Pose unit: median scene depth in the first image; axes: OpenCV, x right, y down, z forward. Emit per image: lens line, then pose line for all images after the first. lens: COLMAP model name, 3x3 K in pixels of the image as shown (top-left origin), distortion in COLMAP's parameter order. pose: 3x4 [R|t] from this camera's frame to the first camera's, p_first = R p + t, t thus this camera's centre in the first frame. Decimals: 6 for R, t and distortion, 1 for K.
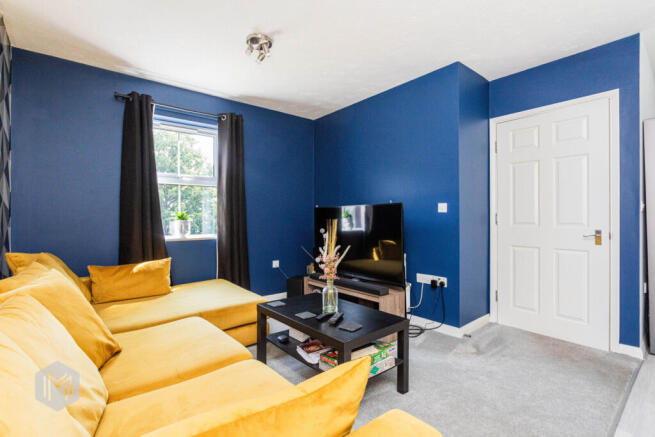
lens RADIAL K [[315.5, 0, 327.5], [0, 315.5, 218.5], [0, 0, 1]] dist [-0.025891, 0.010530]
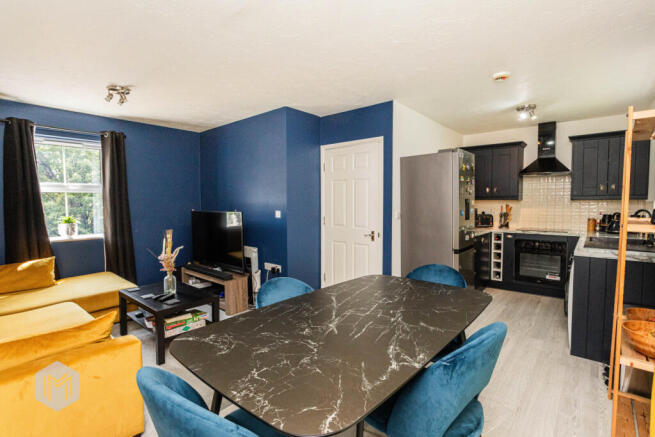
lens RADIAL K [[315.5, 0, 327.5], [0, 315.5, 218.5], [0, 0, 1]] dist [-0.025891, 0.010530]
pose [[0.984828, -0.009644, 0.173266, 0.323009], [0.001084, 0.998777, 0.049430, -0.078112], [-0.173530, -0.048492, 0.983634, -0.350470]]
